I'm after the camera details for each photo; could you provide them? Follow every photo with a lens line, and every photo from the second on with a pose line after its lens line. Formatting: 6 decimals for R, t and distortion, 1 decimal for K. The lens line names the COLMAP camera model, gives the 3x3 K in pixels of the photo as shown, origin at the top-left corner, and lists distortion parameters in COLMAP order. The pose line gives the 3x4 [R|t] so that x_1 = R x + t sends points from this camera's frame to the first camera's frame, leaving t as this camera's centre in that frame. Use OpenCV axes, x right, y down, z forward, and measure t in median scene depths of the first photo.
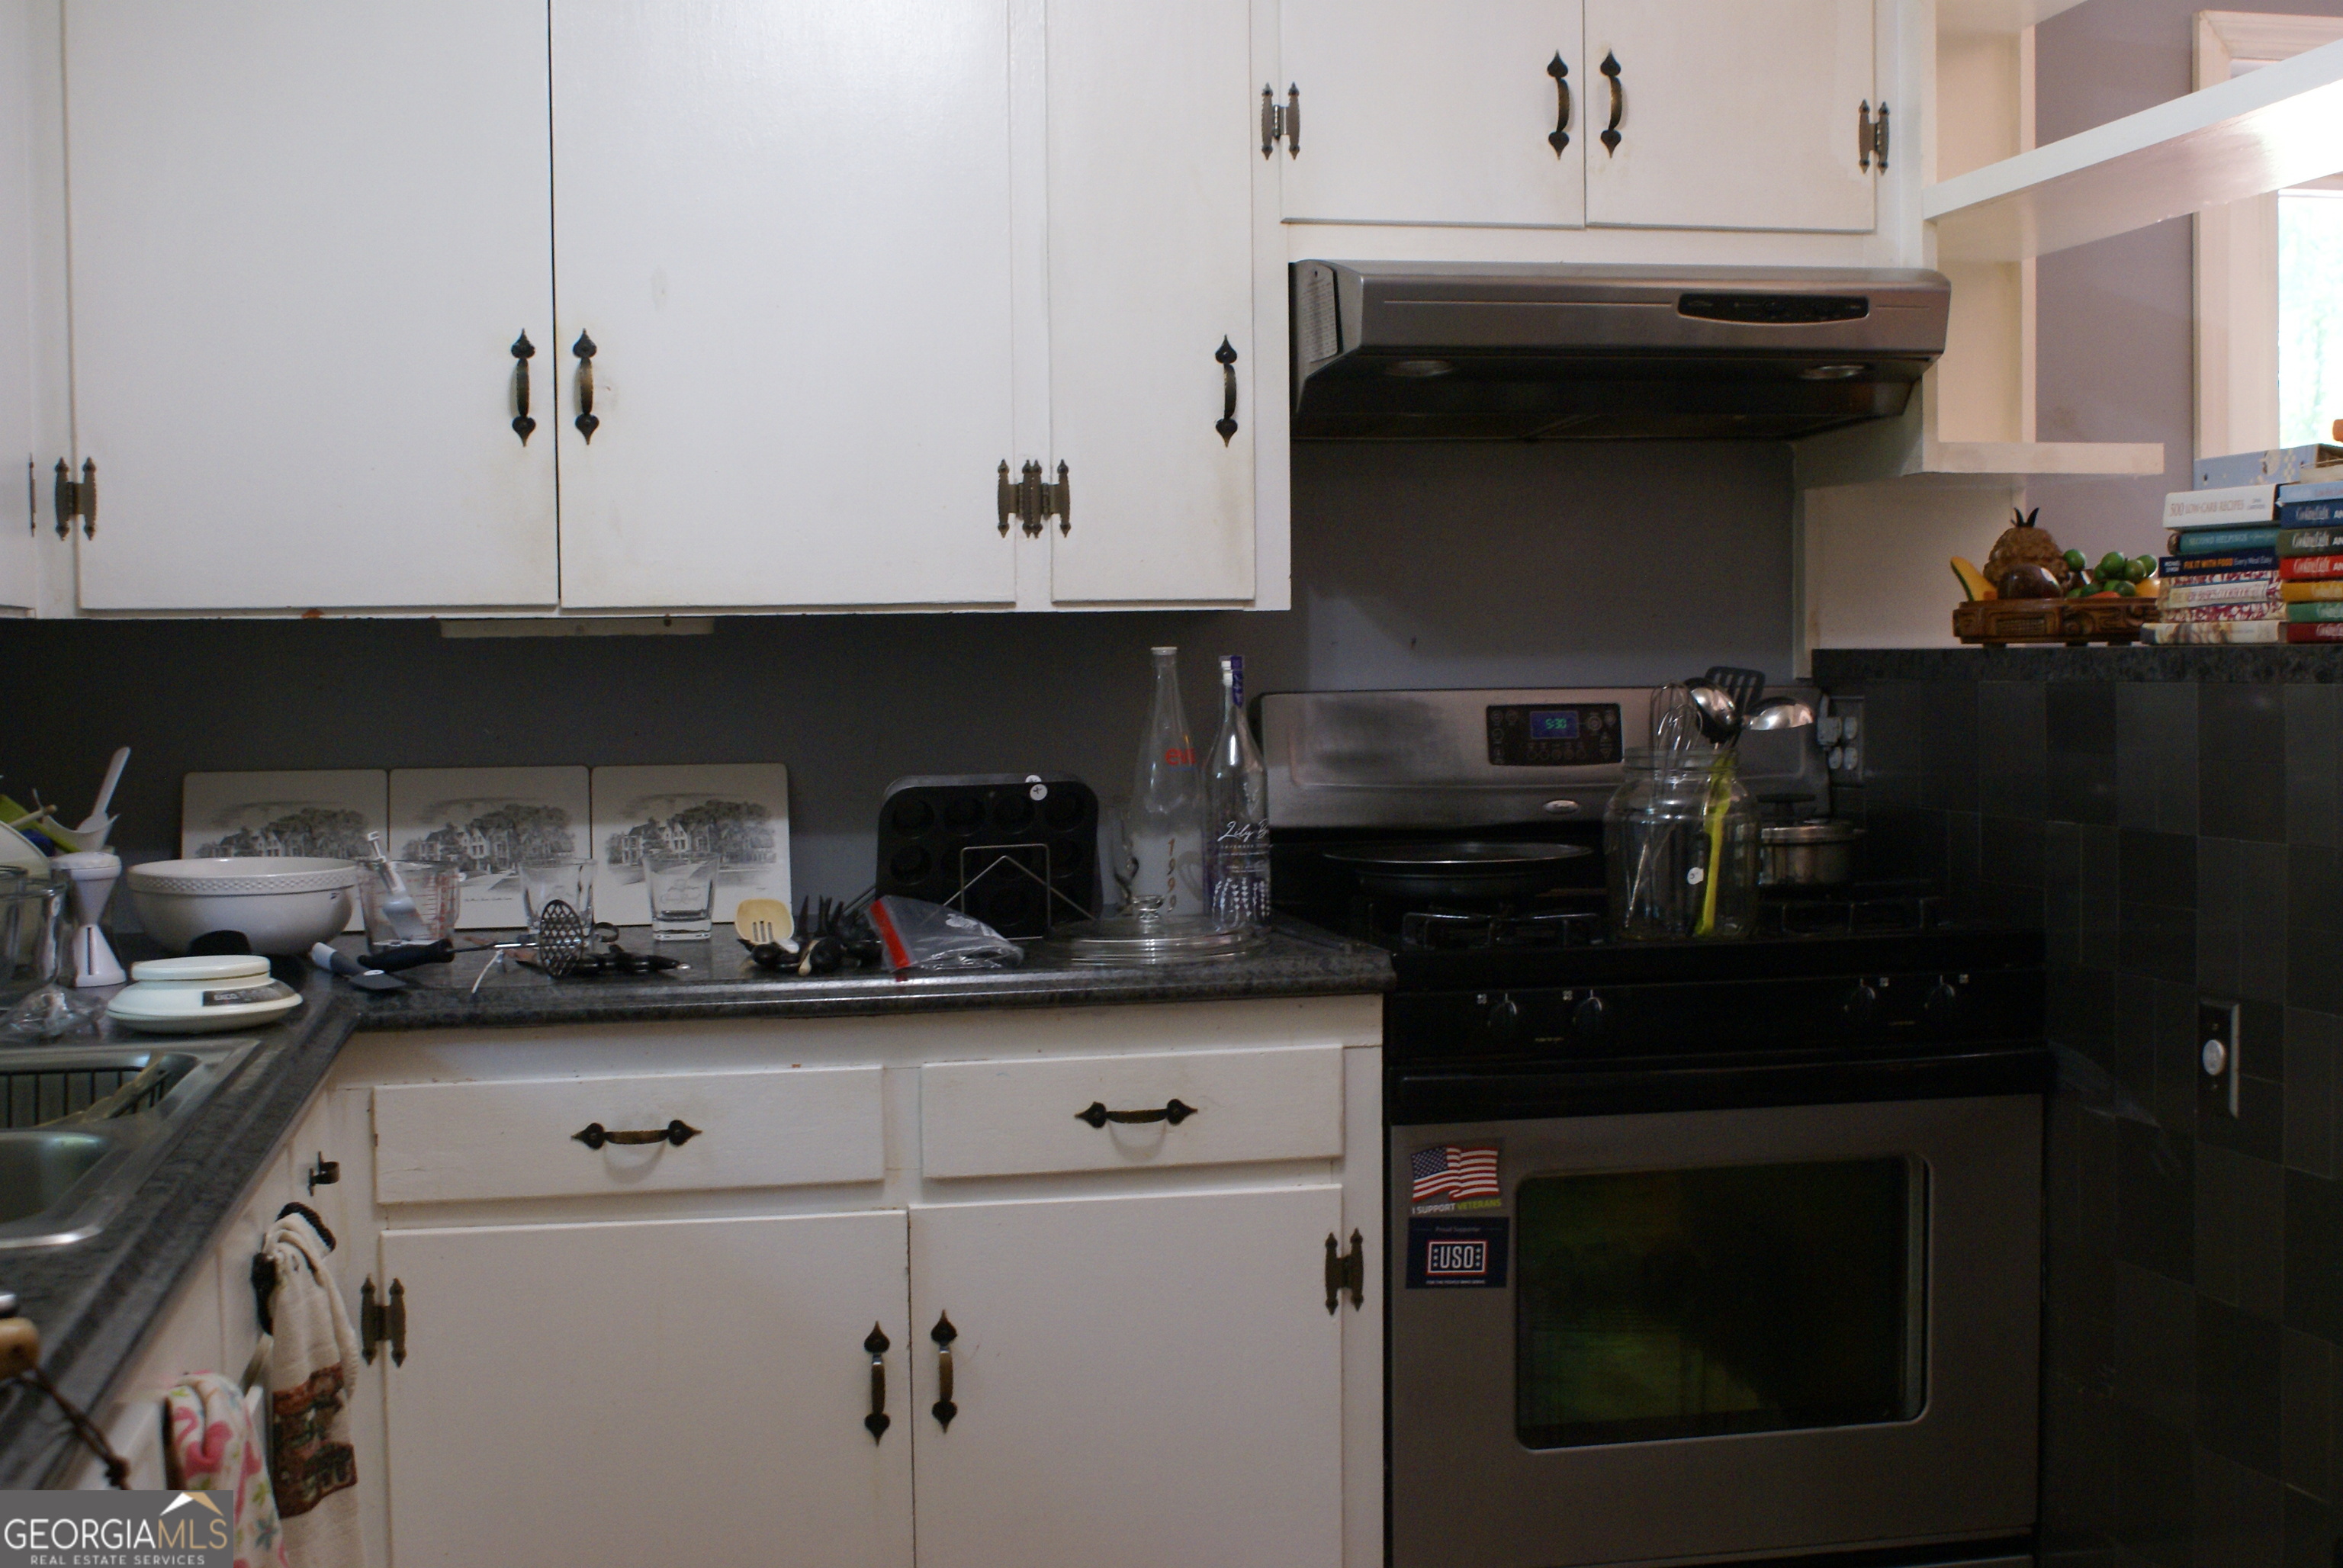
lens RADIAL K [[2877.9, 0, 1171.9], [0, 2877.9, 795.9], [0, 0, 1]] dist [-0.024856, 0.000000]
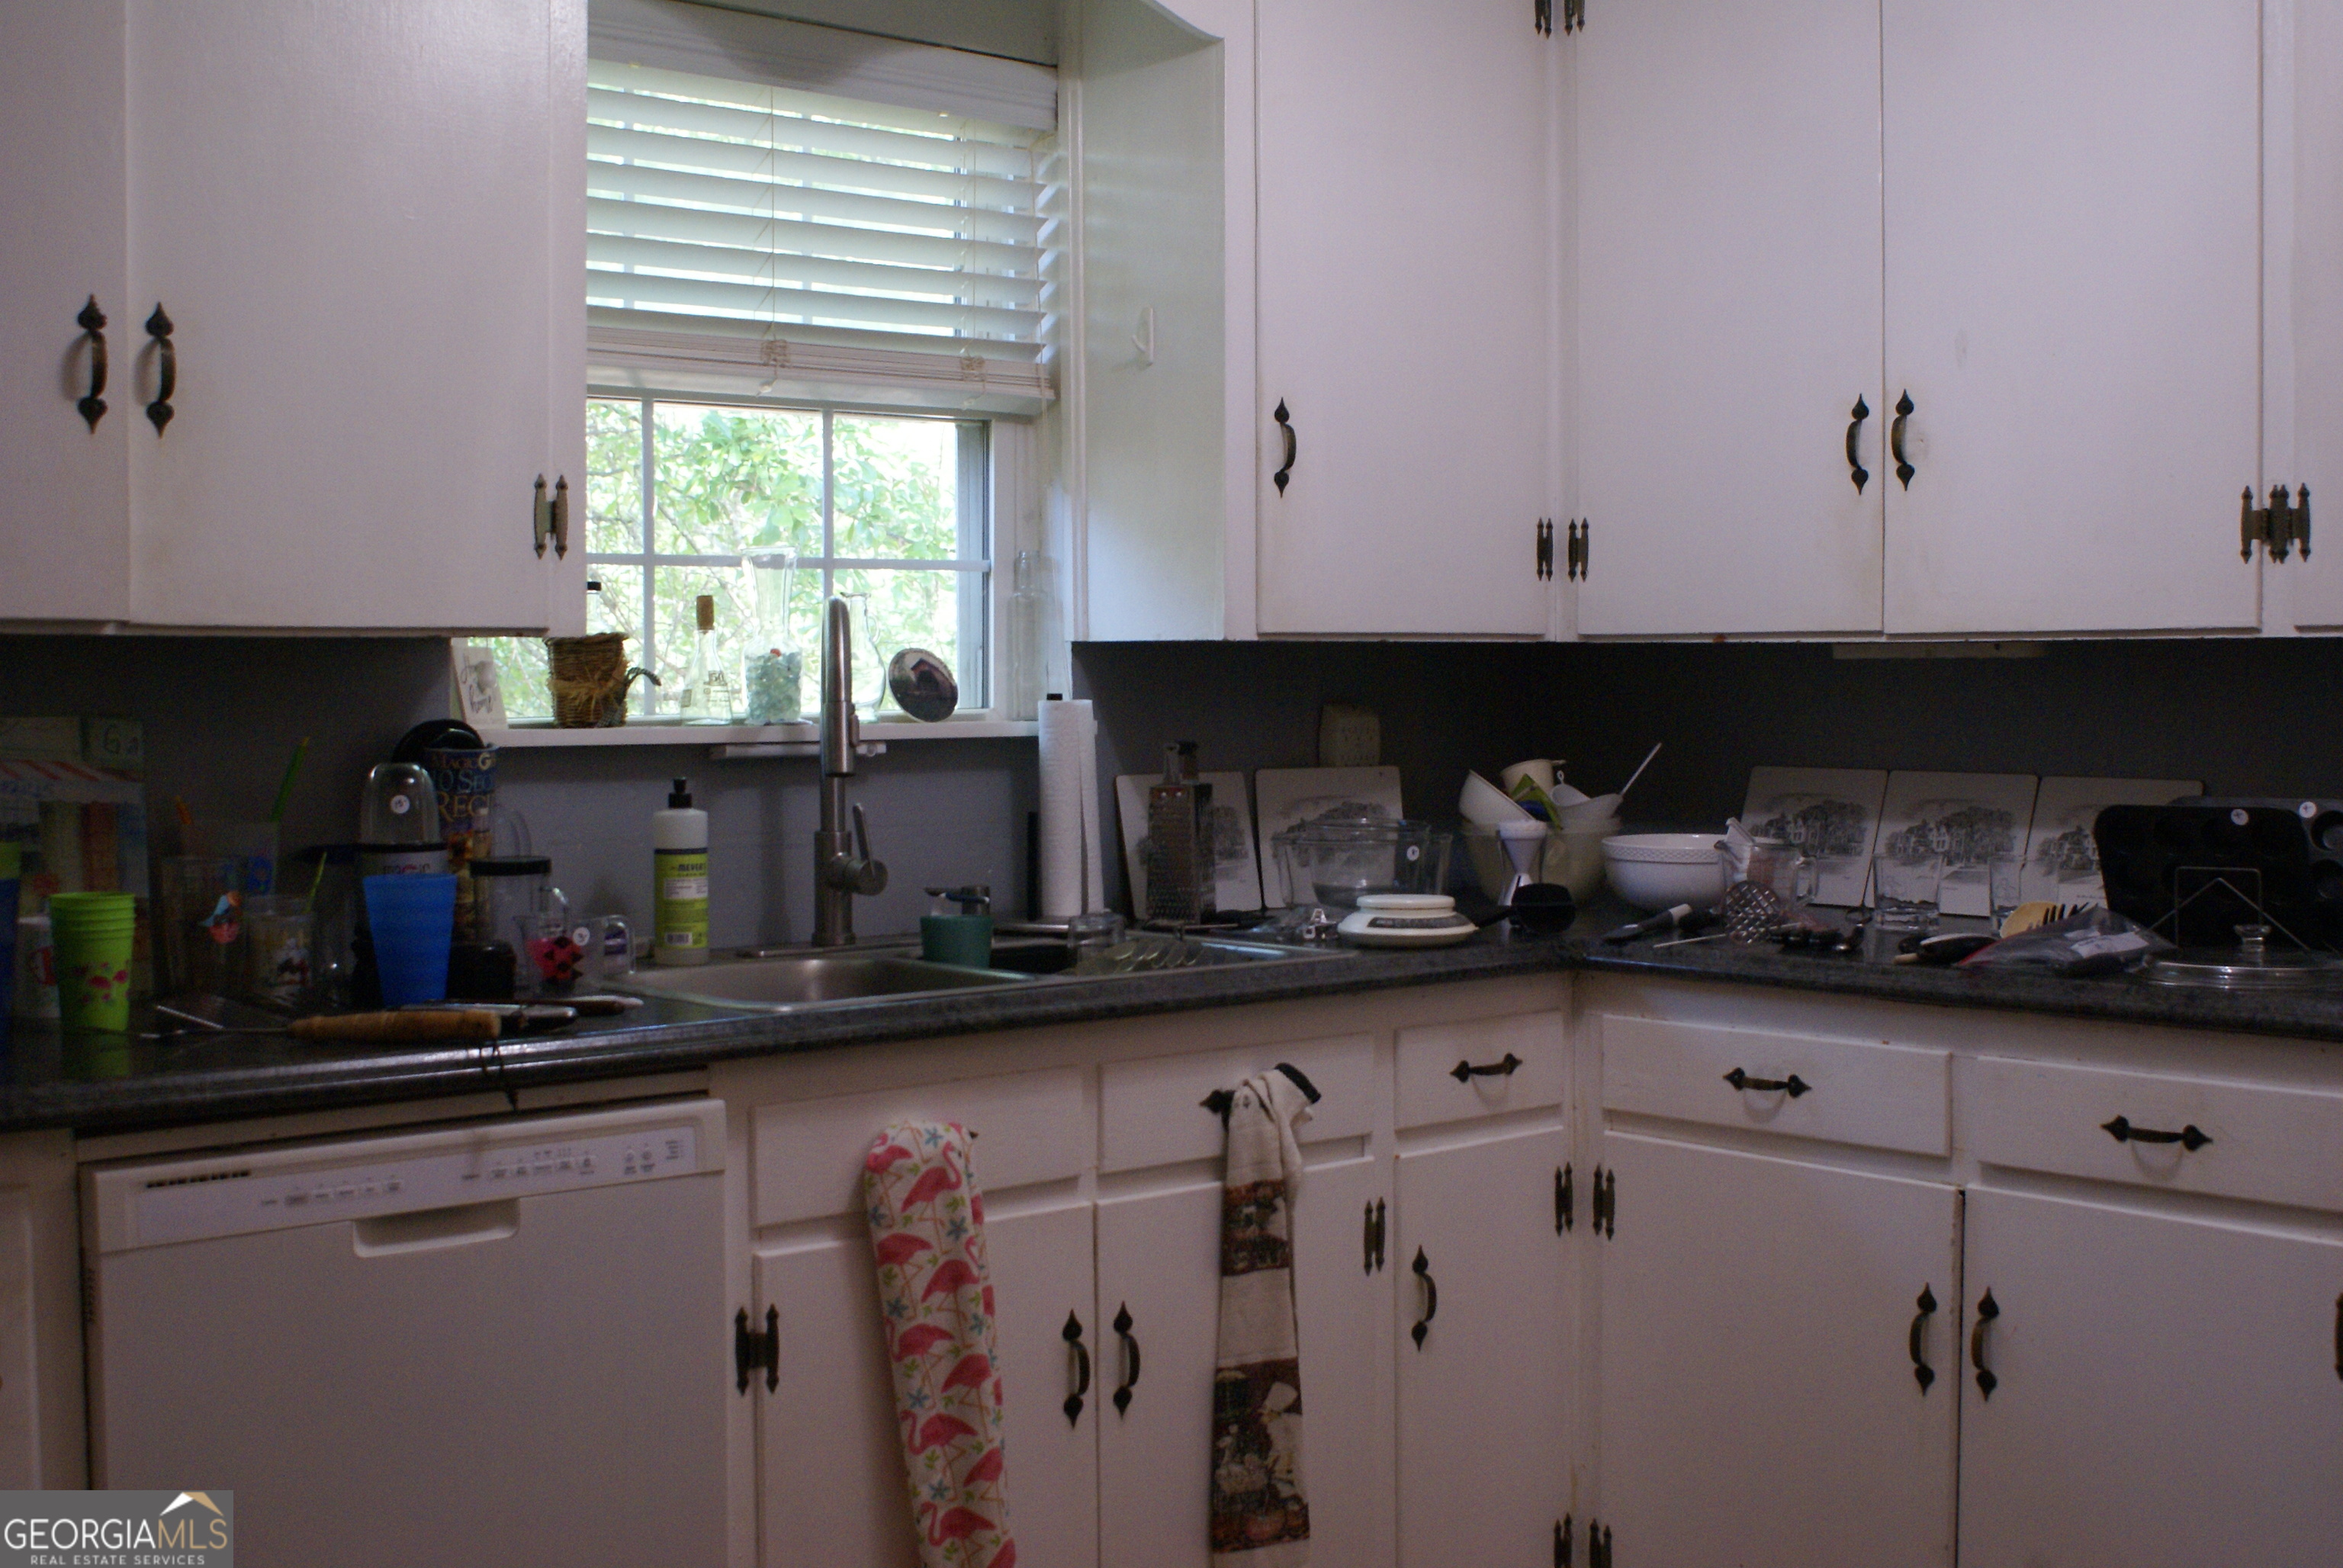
lens RADIAL K [[2877.9, 0, 1174.4], [0, 2877.9, 775.5], [0, 0, 1]] dist [-0.024856, 0.000000]
pose [[0.504556, 0.042264, -0.862344, 0.640408], [-0.050777, 0.998525, 0.019228, -0.016349], [0.861885, 0.034086, 0.505957, 0.175456]]
